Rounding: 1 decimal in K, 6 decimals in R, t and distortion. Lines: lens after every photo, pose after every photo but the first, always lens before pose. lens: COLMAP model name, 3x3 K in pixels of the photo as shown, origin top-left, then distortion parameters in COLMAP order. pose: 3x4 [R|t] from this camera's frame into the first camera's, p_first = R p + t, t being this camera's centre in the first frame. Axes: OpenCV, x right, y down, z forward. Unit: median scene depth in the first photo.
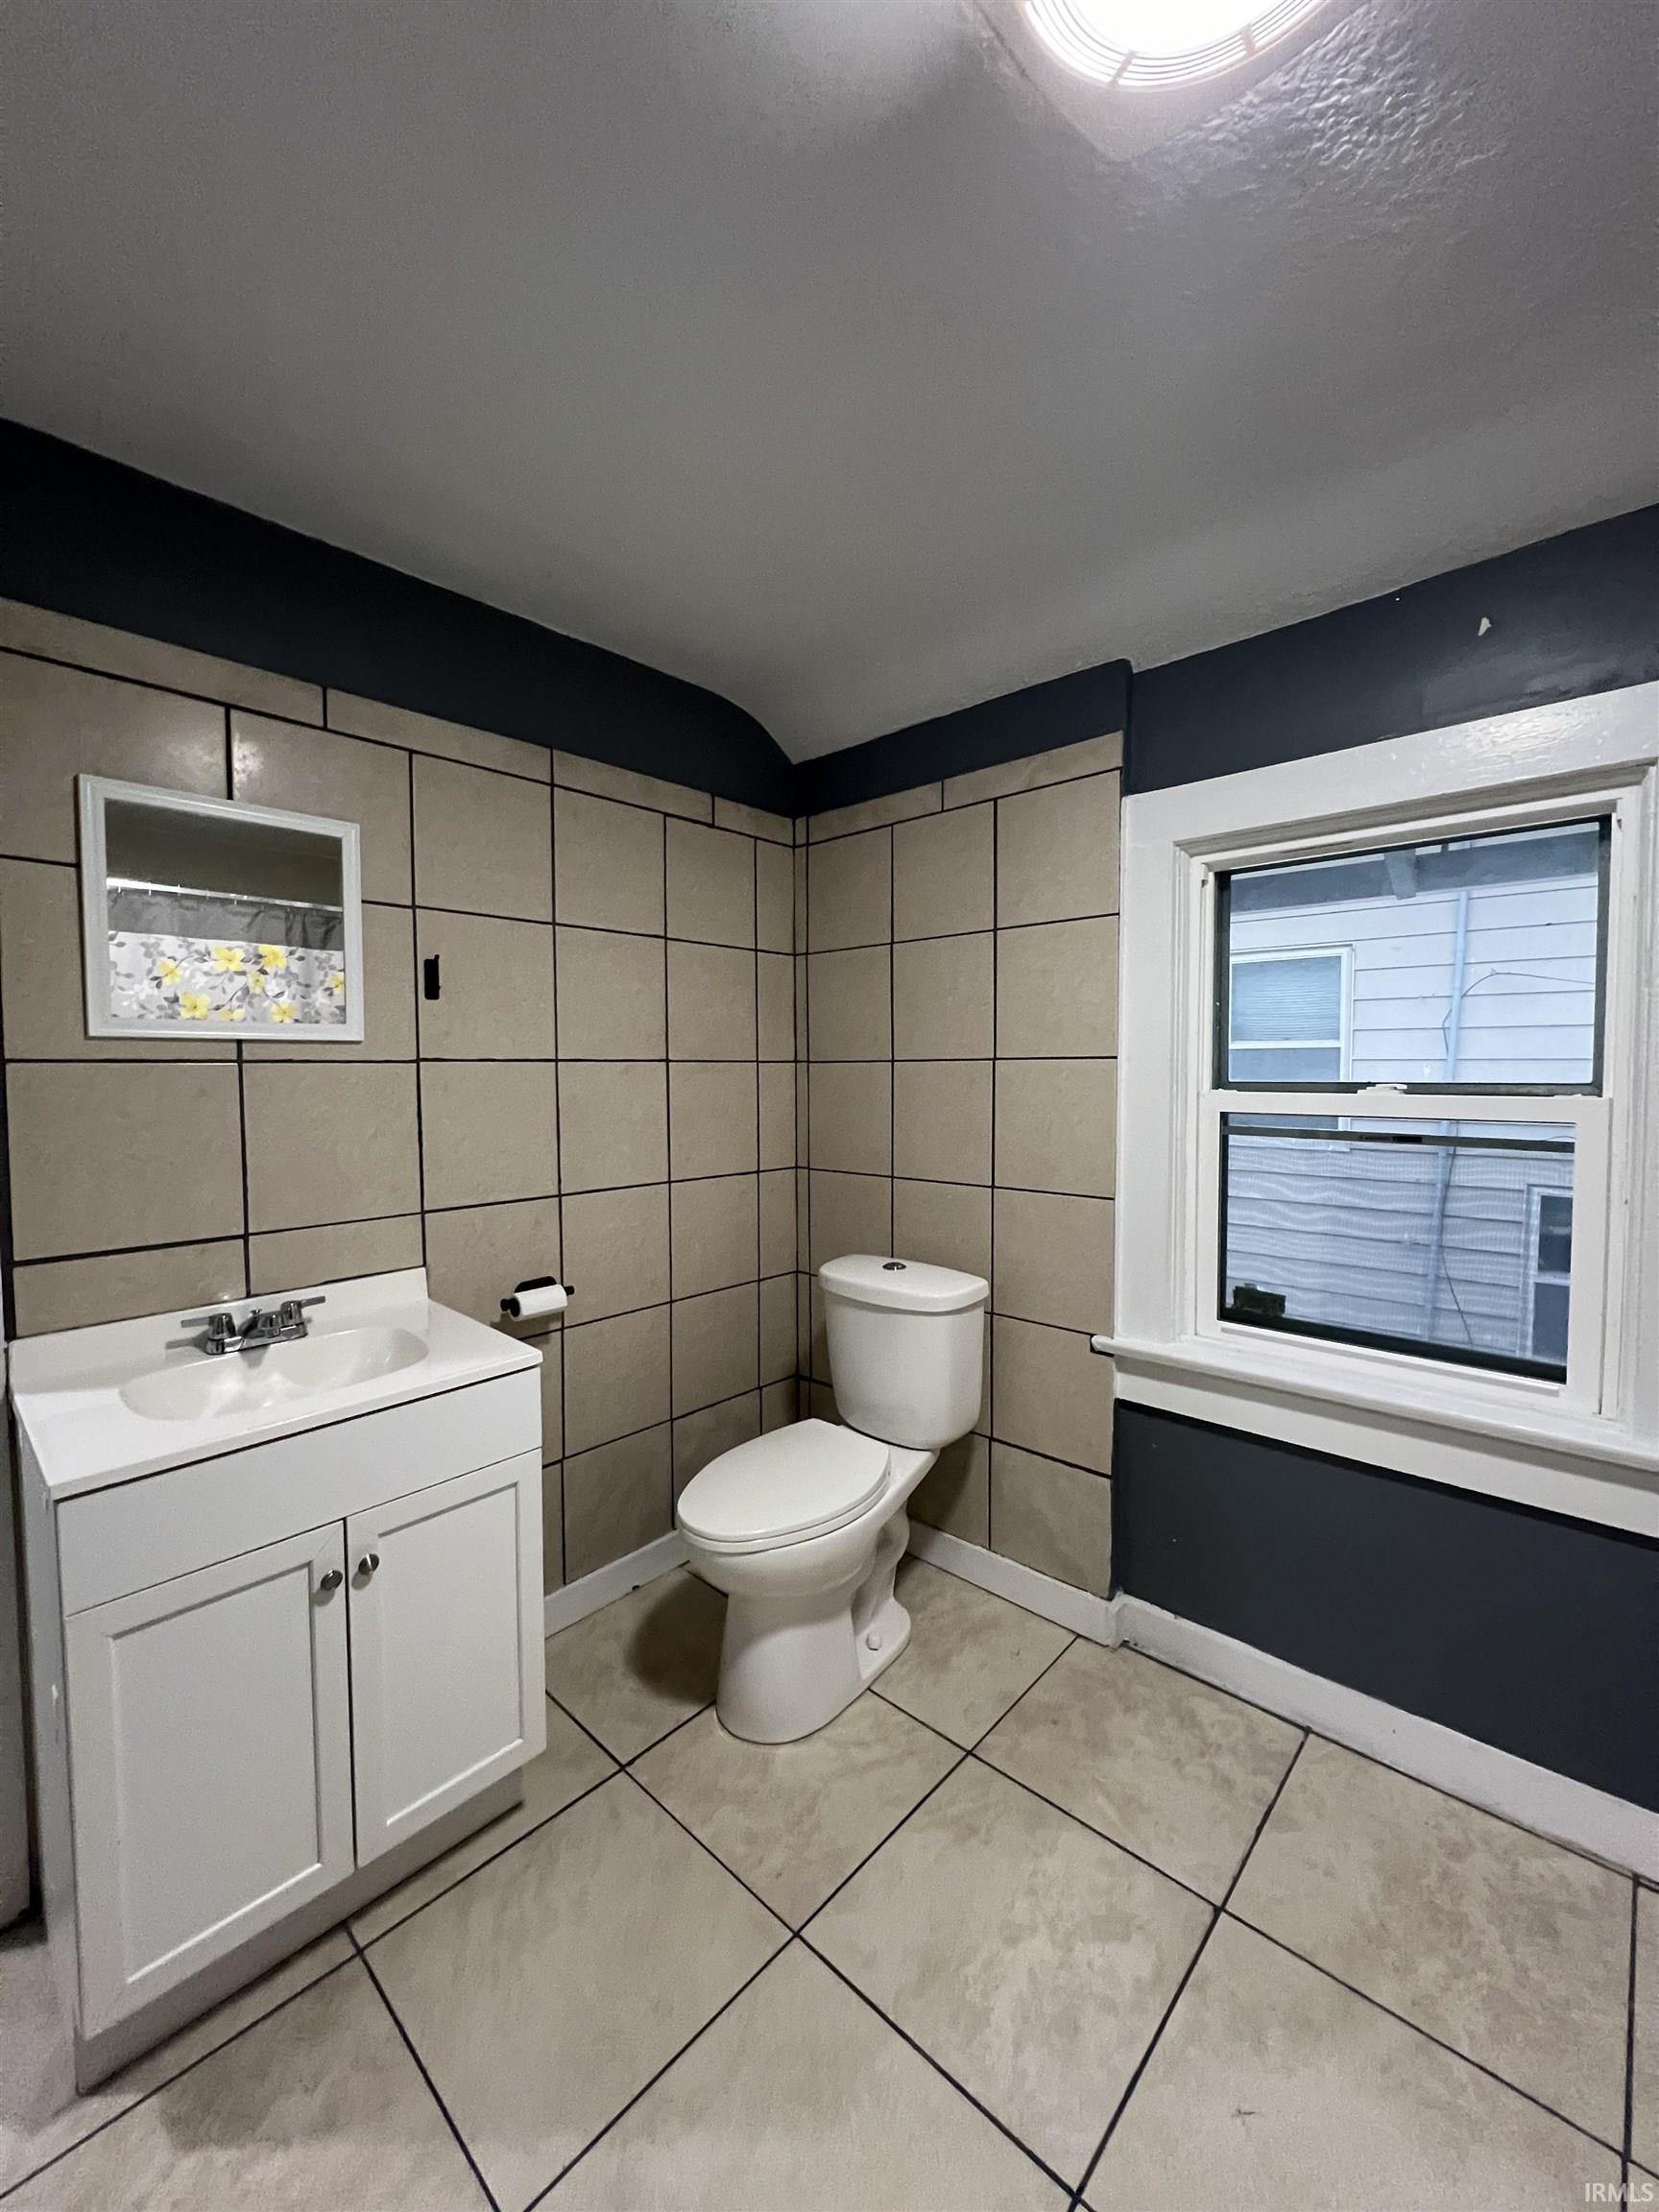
lens RADIAL K [[891.2, 0, 834.7], [0, 891.2, 1094.7], [0, 0, 1]] dist [0.001158, 0.000317]
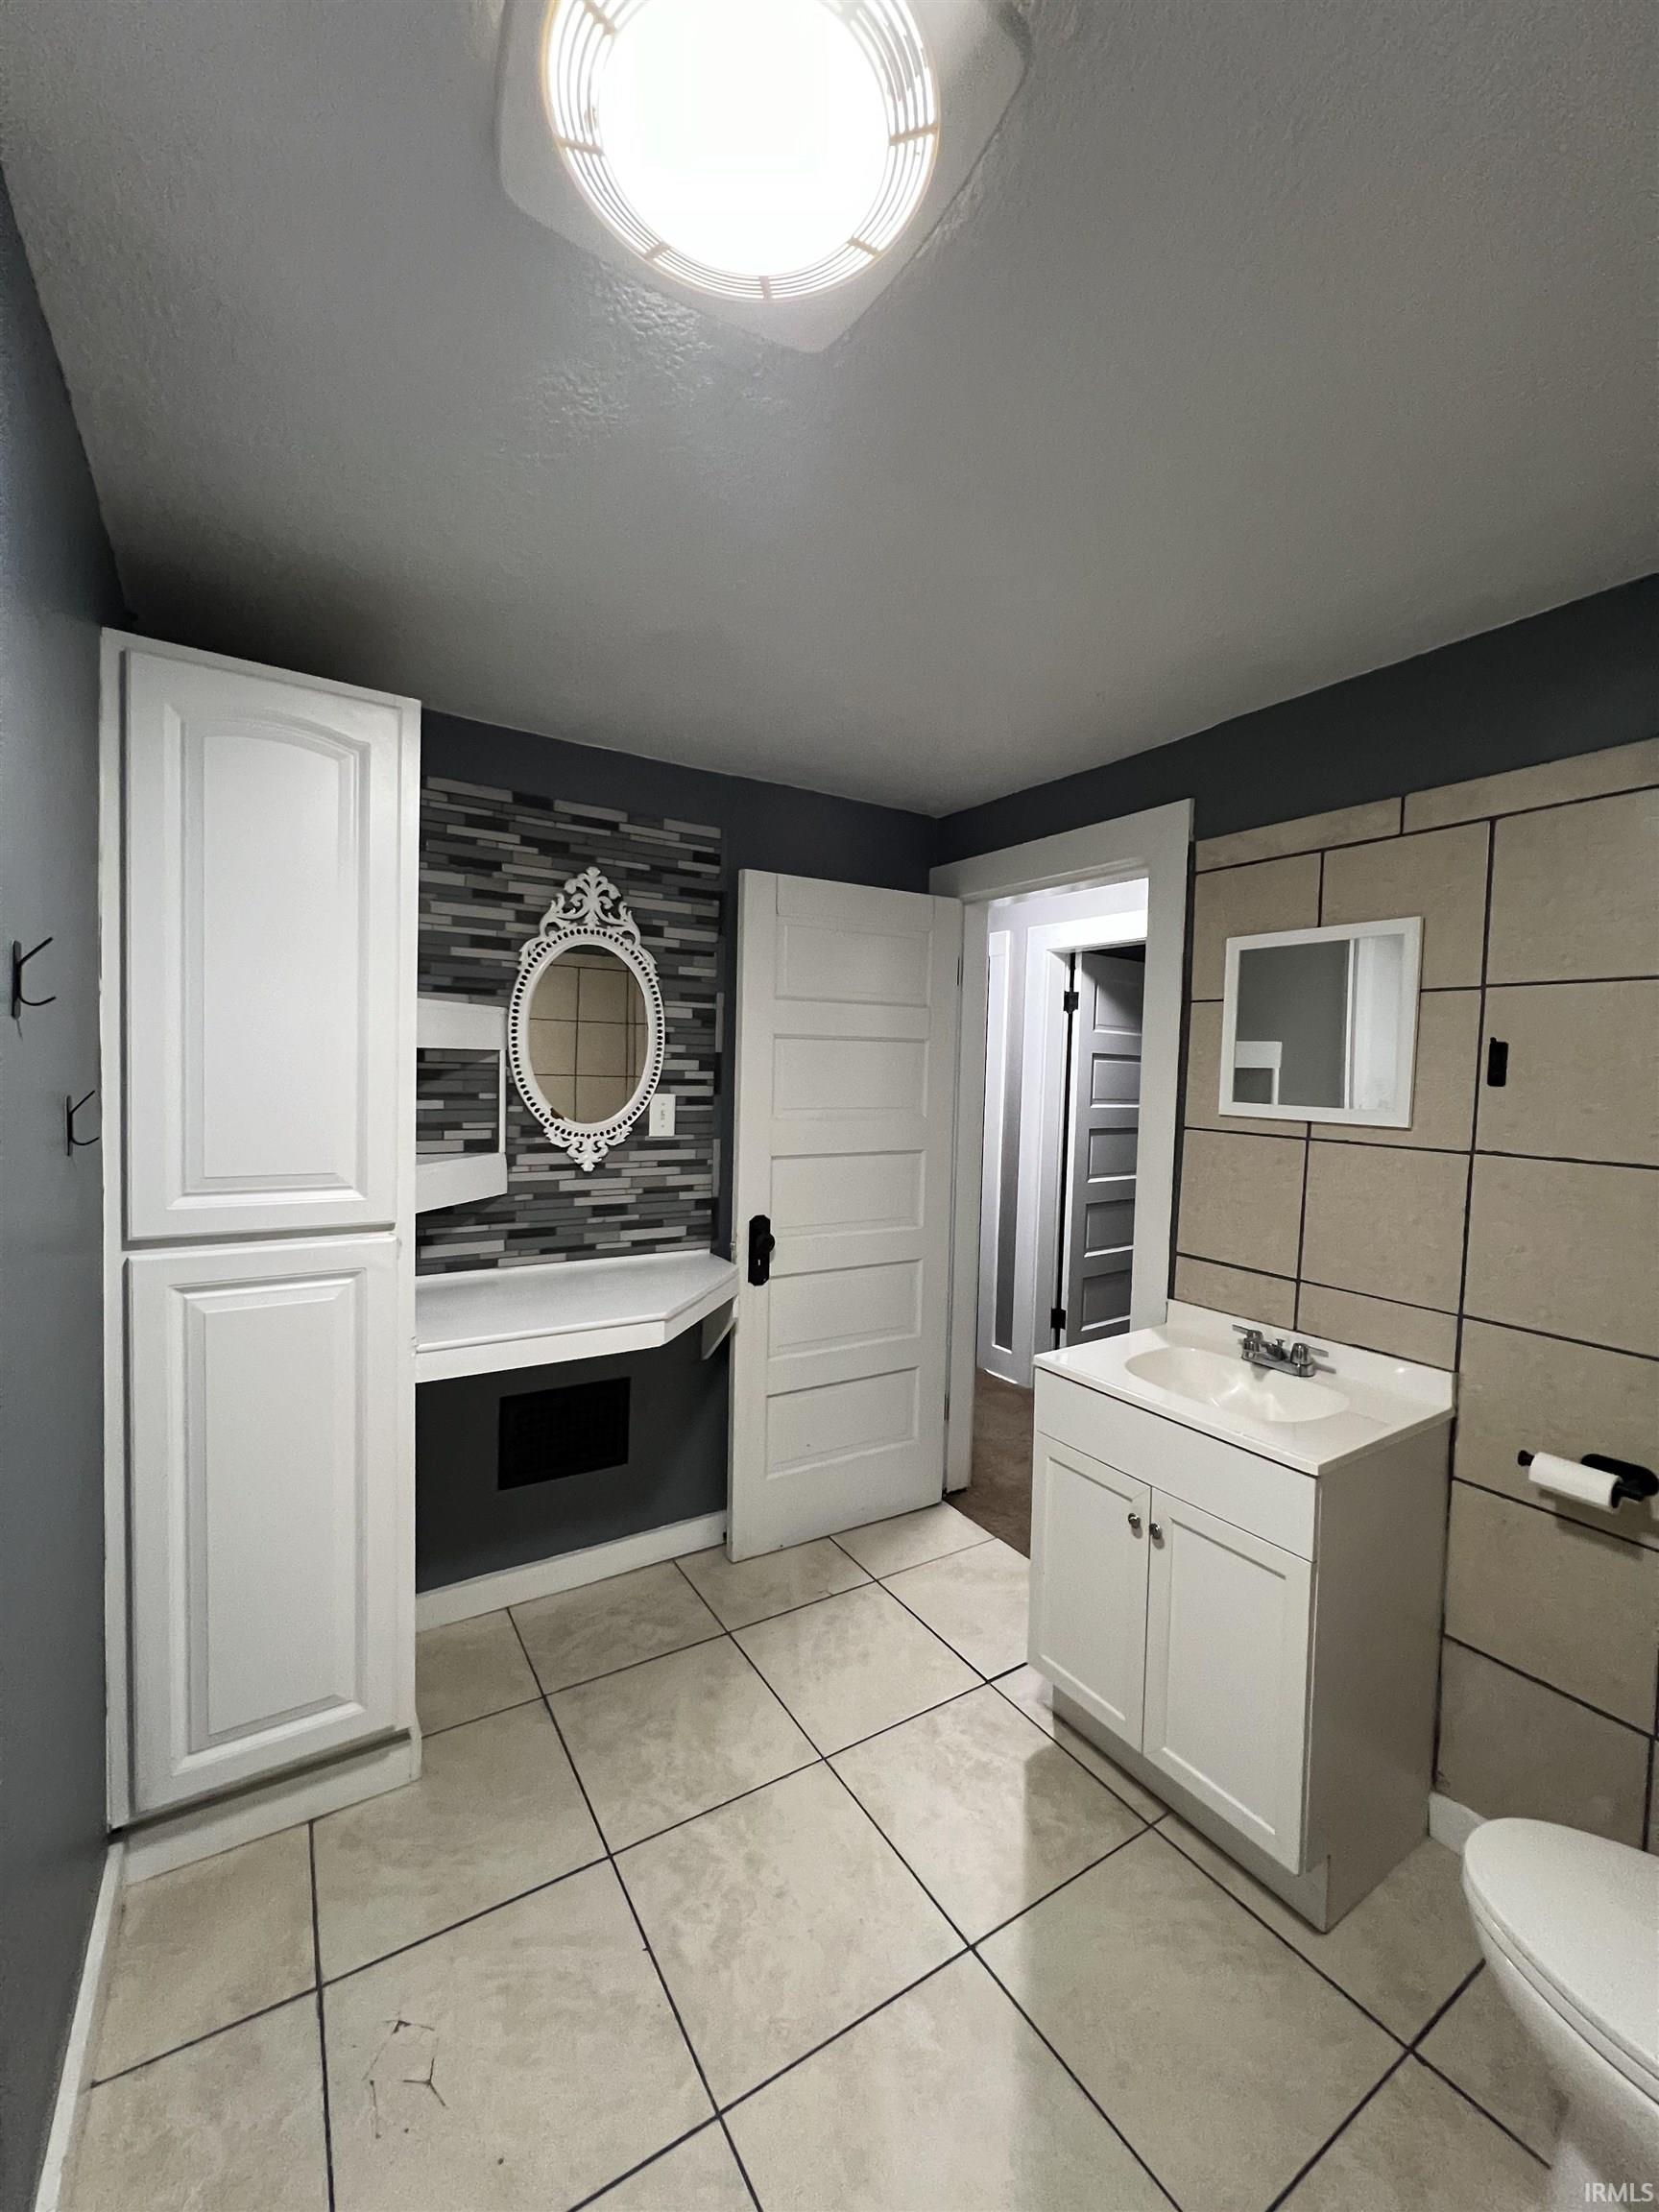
lens RADIAL K [[885.8, 0, 829.5], [0, 885.8, 1106.0], [0, 0, 1]] dist [-0.006004, -0.000001]
pose [[-0.257381, 0.035109, -0.965672, 0.702696], [-0.067682, 0.996230, 0.054260, -0.108662], [0.963937, 0.079325, -0.254035, 0.703979]]
